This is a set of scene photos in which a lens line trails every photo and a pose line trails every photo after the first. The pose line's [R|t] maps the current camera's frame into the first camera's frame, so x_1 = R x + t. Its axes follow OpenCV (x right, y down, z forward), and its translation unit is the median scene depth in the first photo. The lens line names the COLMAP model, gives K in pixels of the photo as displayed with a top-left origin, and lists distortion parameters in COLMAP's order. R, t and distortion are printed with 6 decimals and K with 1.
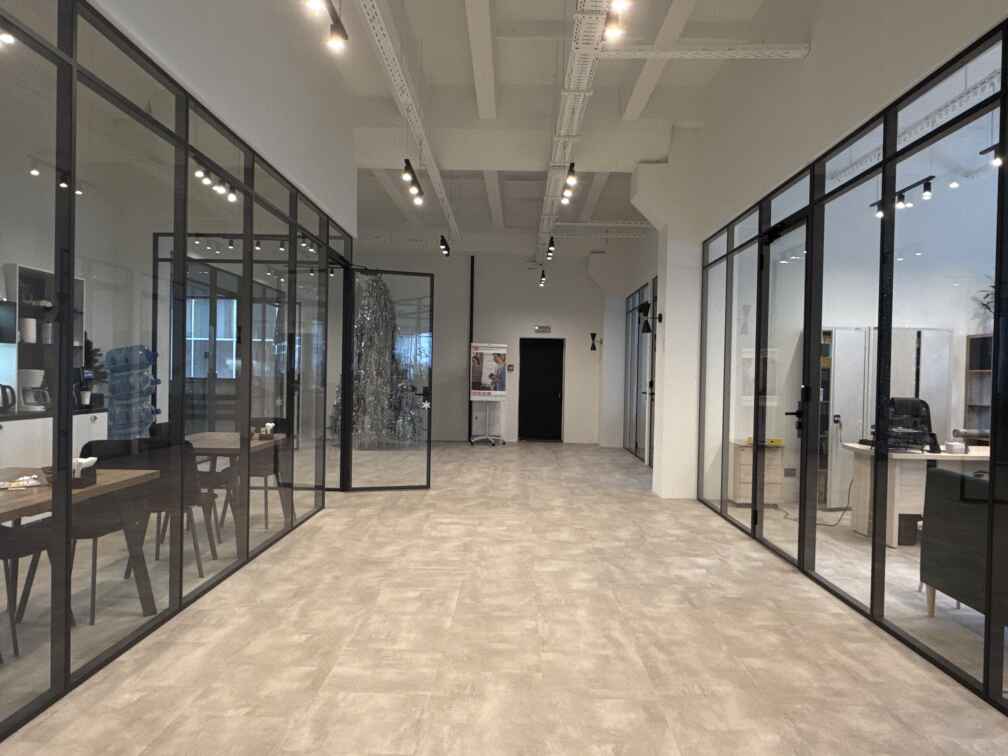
lens RADIAL K [[700.8, 0, 504.4], [0, 700.8, 377.5], [0, 0, 1]] dist [0.006192, -0.000935]
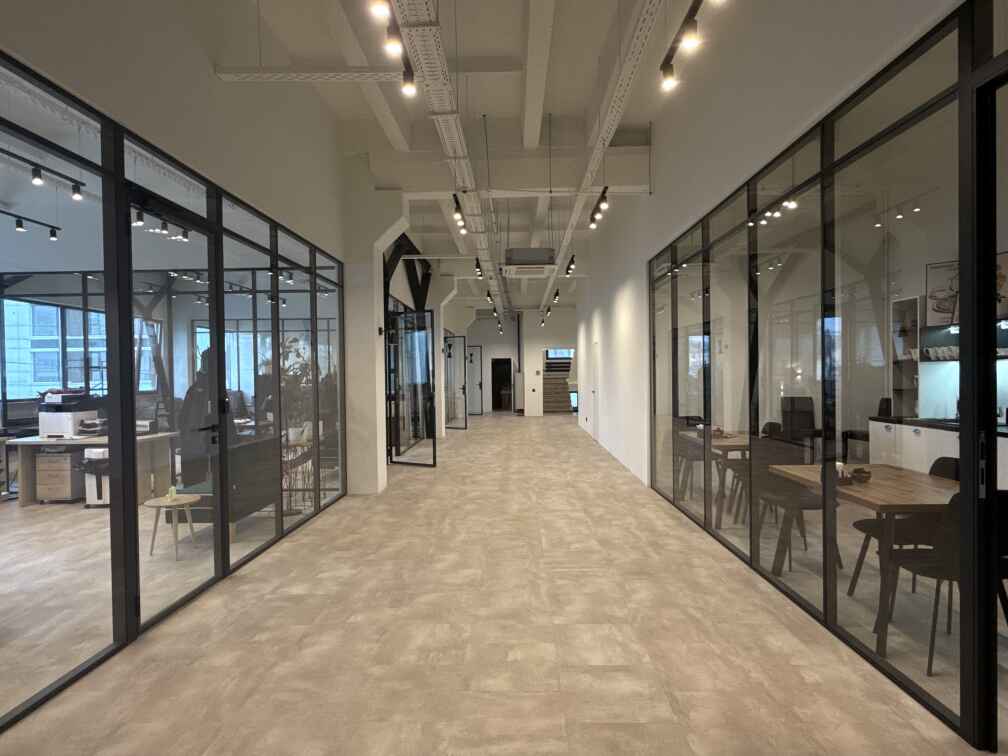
lens RADIAL K [[579.7, 0, 505.6], [0, 579.7, 382.2], [0, 0, 1]] dist [0.016081, 0.000637]
pose [[-0.999971, -0.005474, 0.005281, 0.004060], [-0.005368, 0.999786, 0.019974, -0.036310], [-0.005389, 0.019945, -0.999787, 2.049518]]
